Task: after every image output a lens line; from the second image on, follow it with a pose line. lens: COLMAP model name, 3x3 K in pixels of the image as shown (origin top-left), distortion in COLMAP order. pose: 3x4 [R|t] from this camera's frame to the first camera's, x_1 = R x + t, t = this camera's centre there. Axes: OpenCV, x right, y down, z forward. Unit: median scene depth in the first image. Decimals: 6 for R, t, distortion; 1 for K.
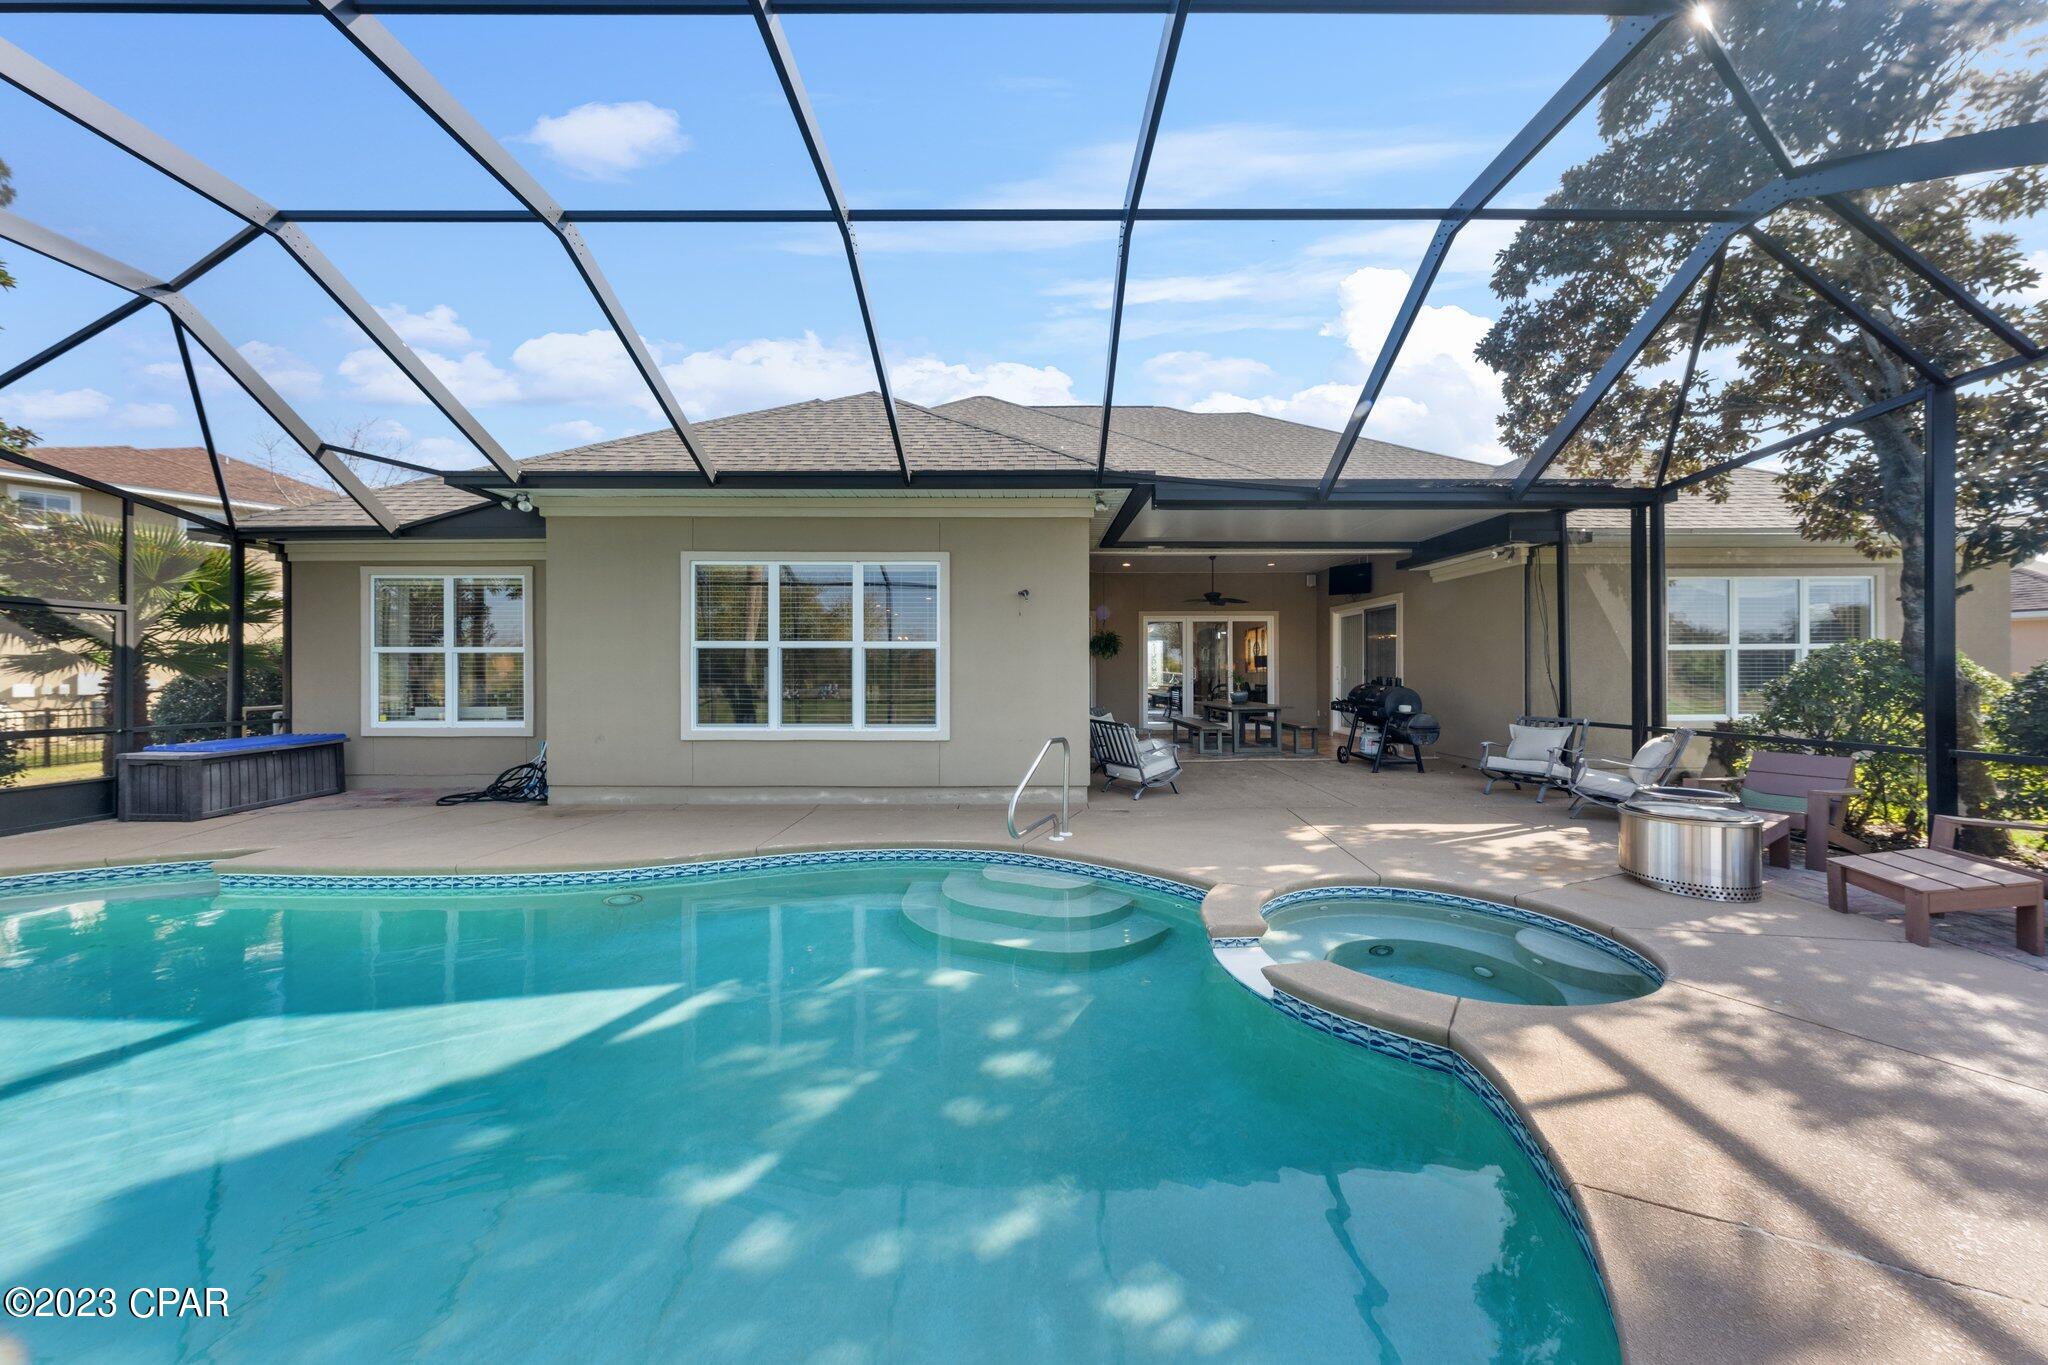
lens RADIAL K [[695.3, 0, 1024.0], [0, 695.3, 682.5], [0, 0, 1]] dist [-0.002766, 0.000003]
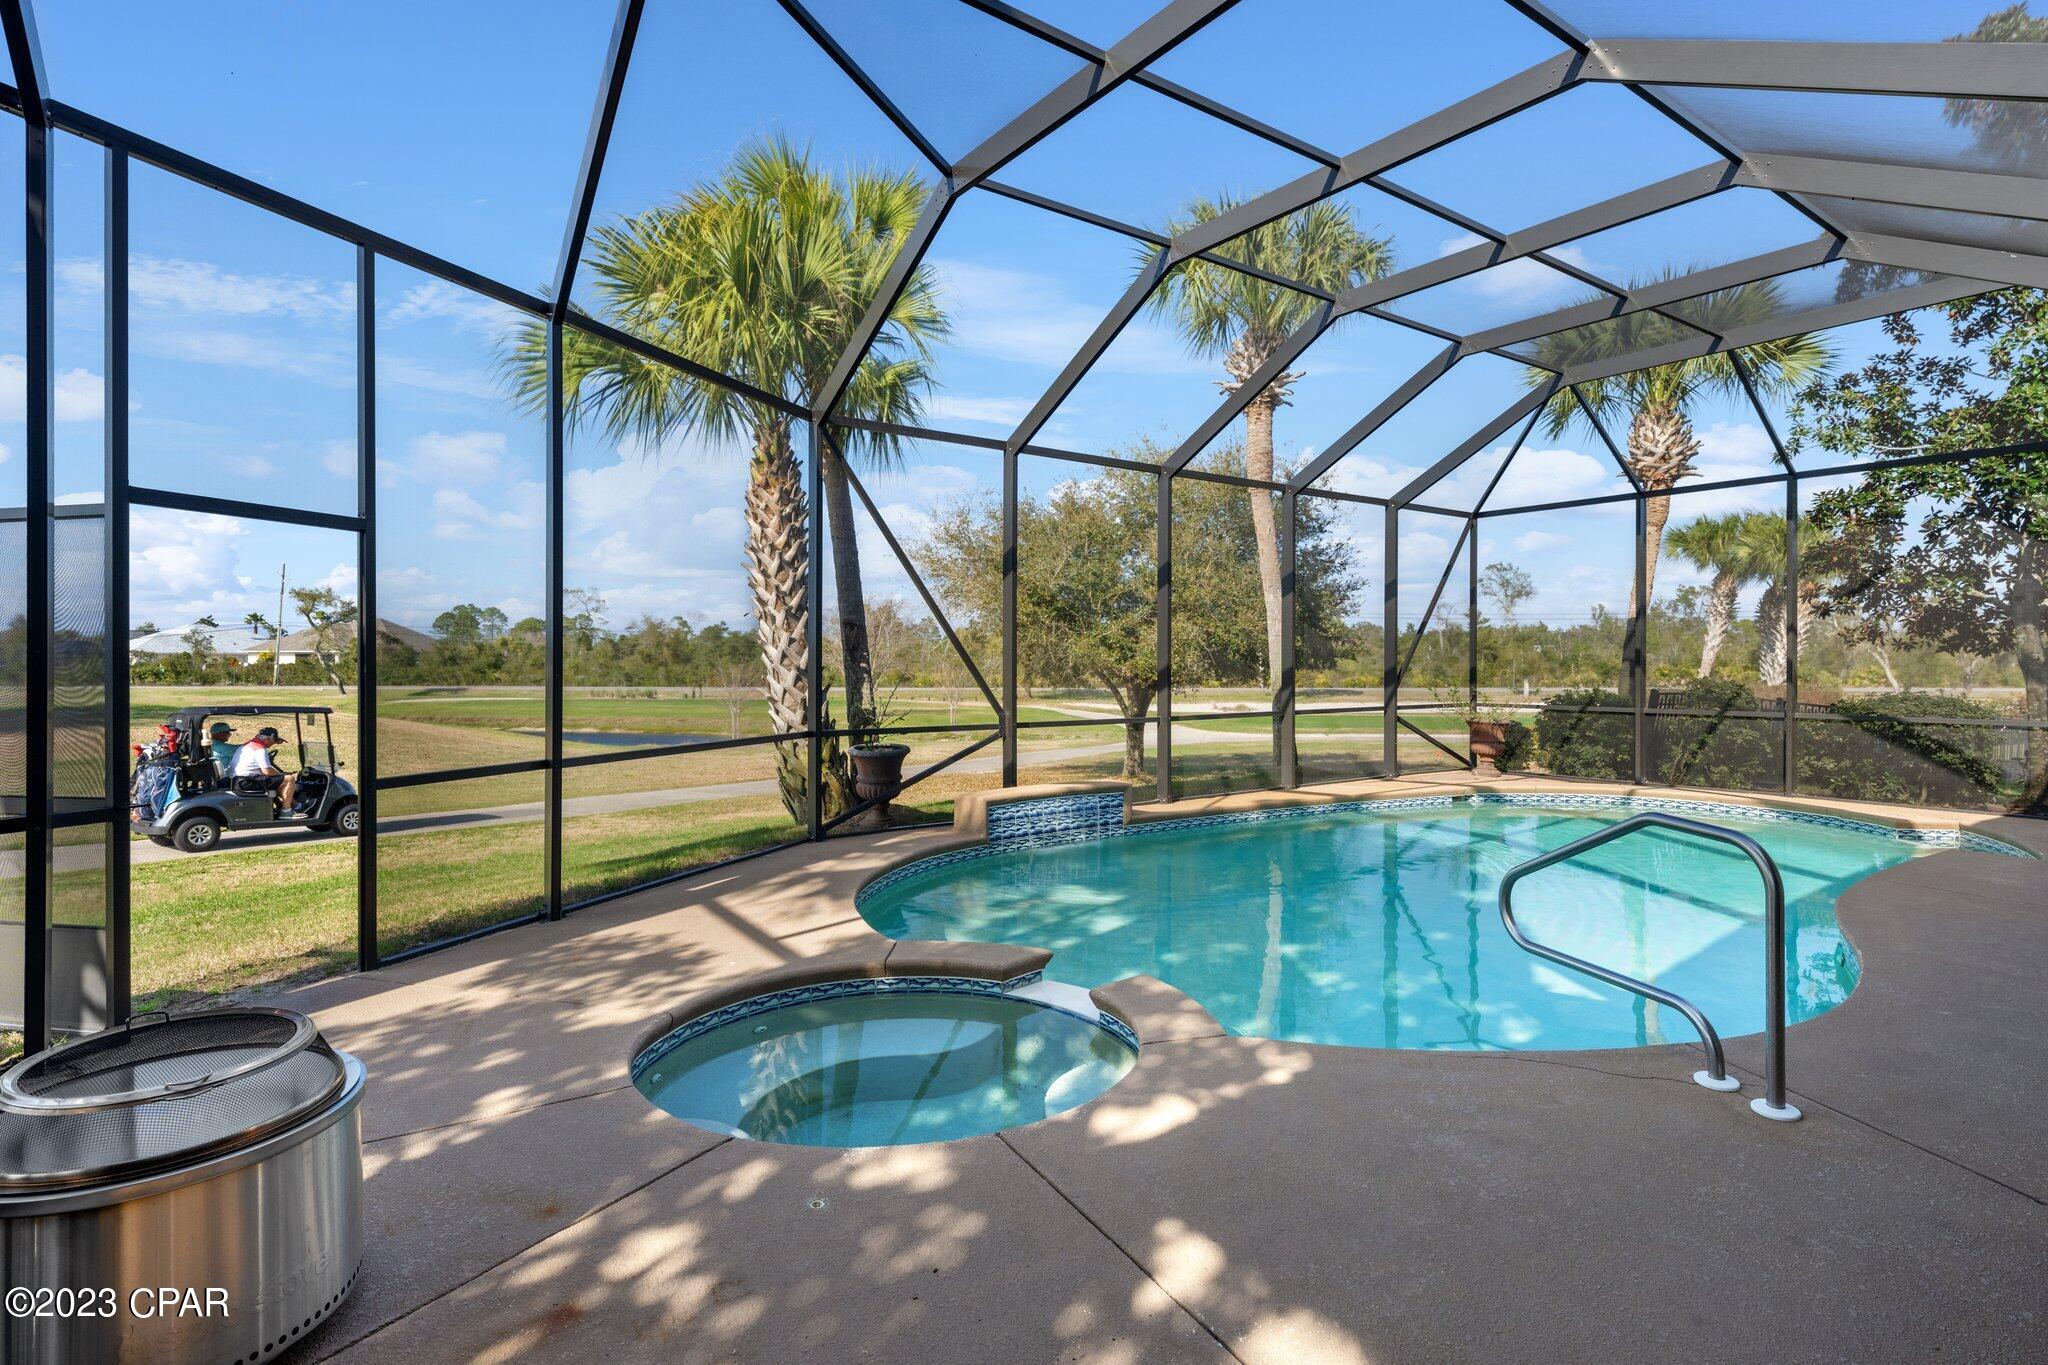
lens RADIAL K [[1021.3, 0, 1030.0], [0, 1021.3, 677.0], [0, 0, 1]] dist [0.003330, 0.000266]
pose [[-0.807772, 0.009262, -0.589422, 0.603966], [-0.007536, 0.999633, 0.026037, -0.015310], [0.589447, 0.025474, -0.807405, 1.076702]]
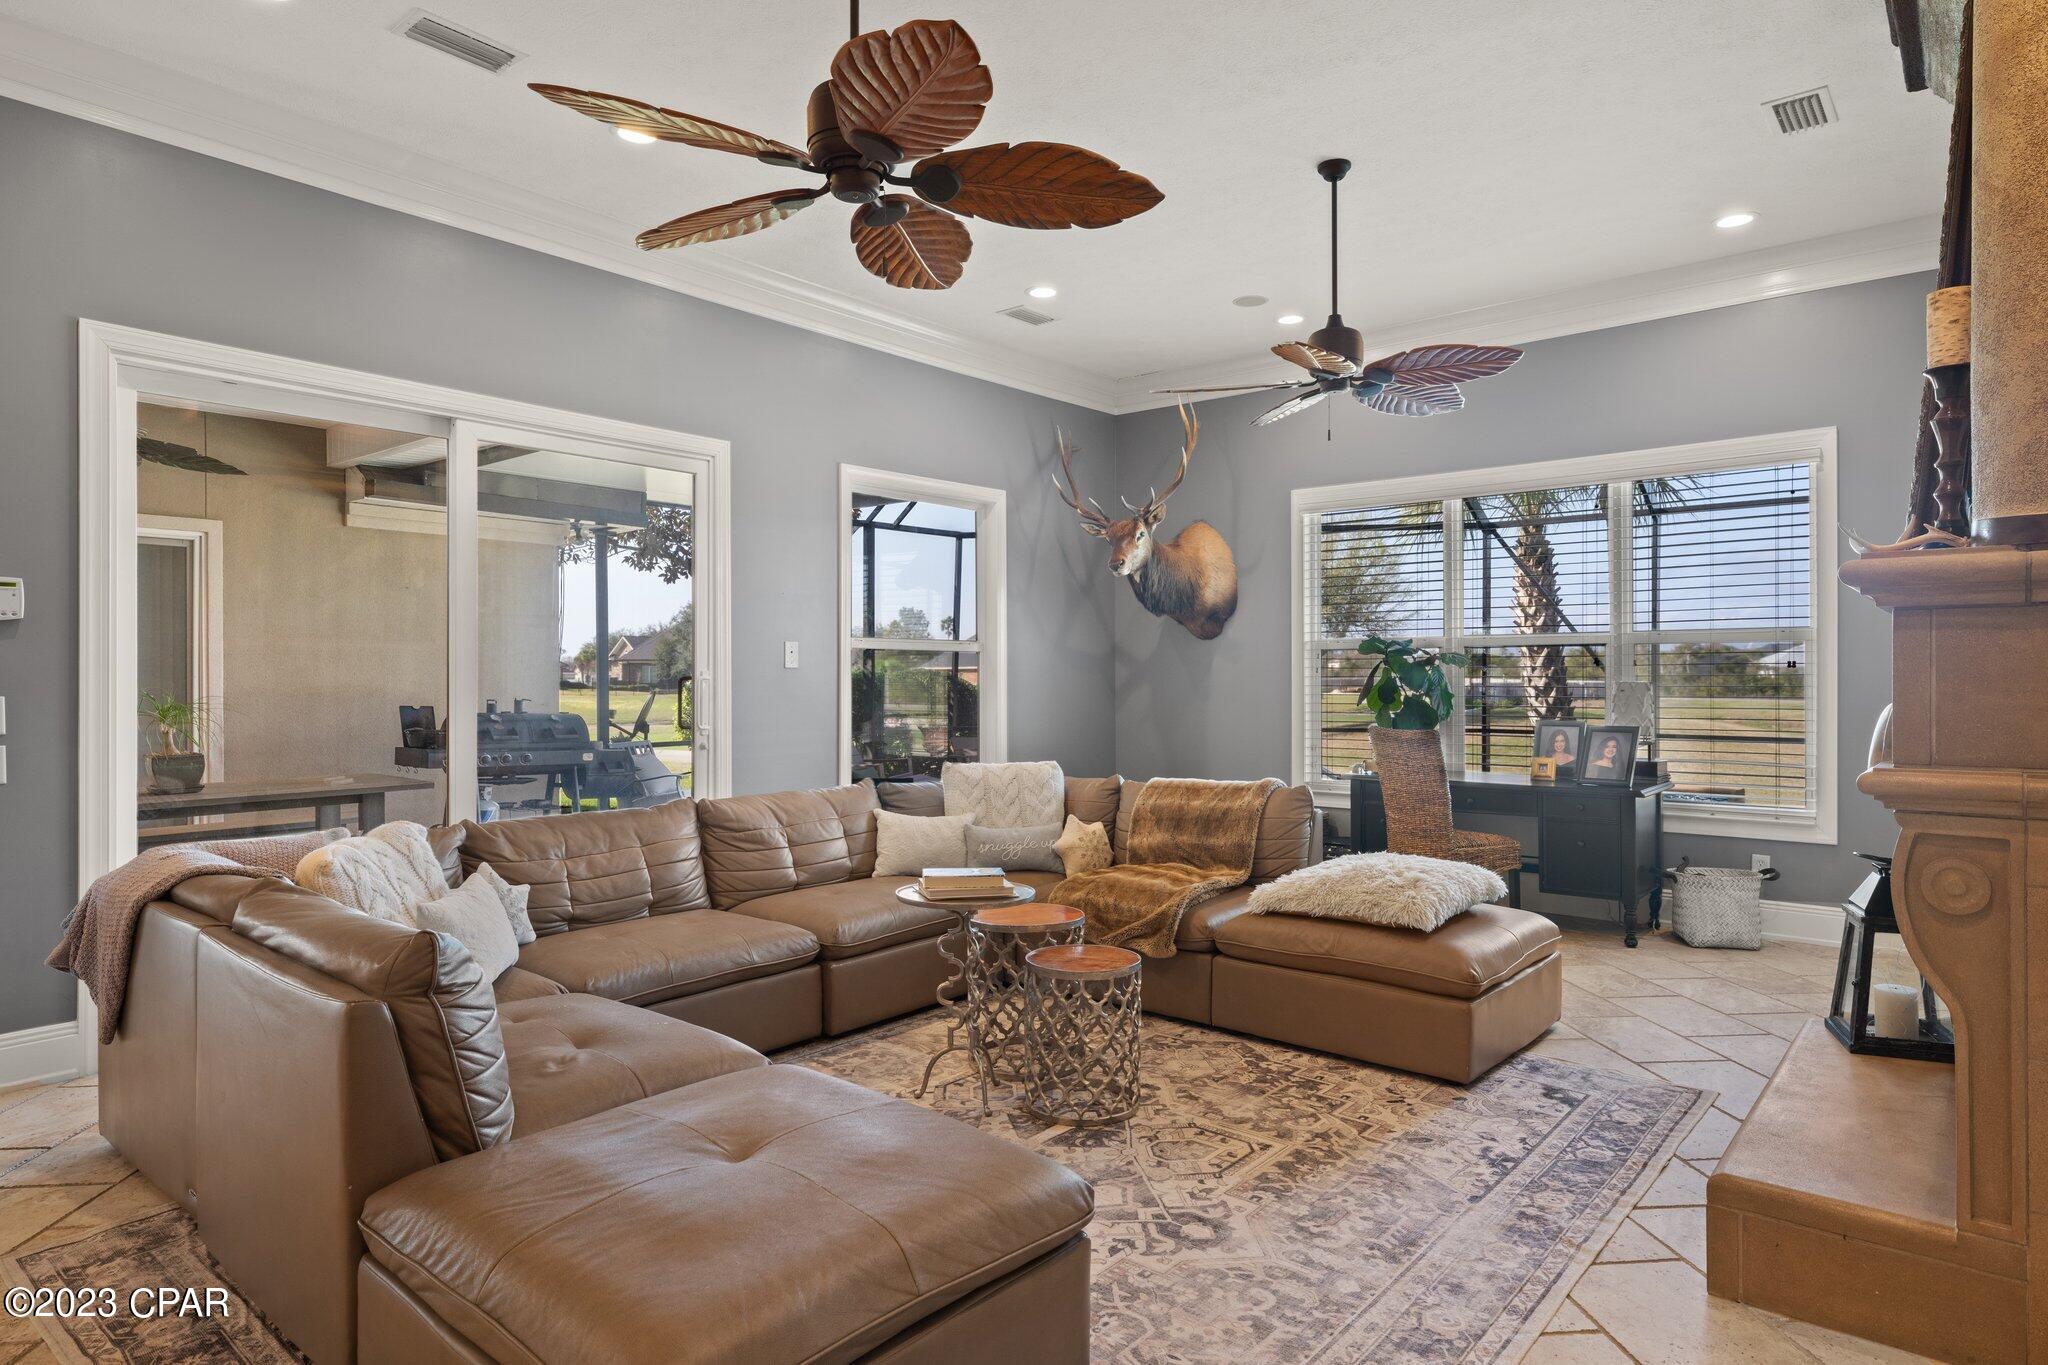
lens RADIAL K [[1156.5, 0, 1027.3], [0, 1156.5, 677.9], [0, 0, 1]] dist [-0.002582, -0.001207]
pose [[-0.769216, 0.003566, 0.638978, -0.644439], [0.012652, 0.999873, 0.009650, -0.042658], [-0.638863, 0.015508, -0.769164, 2.147193]]
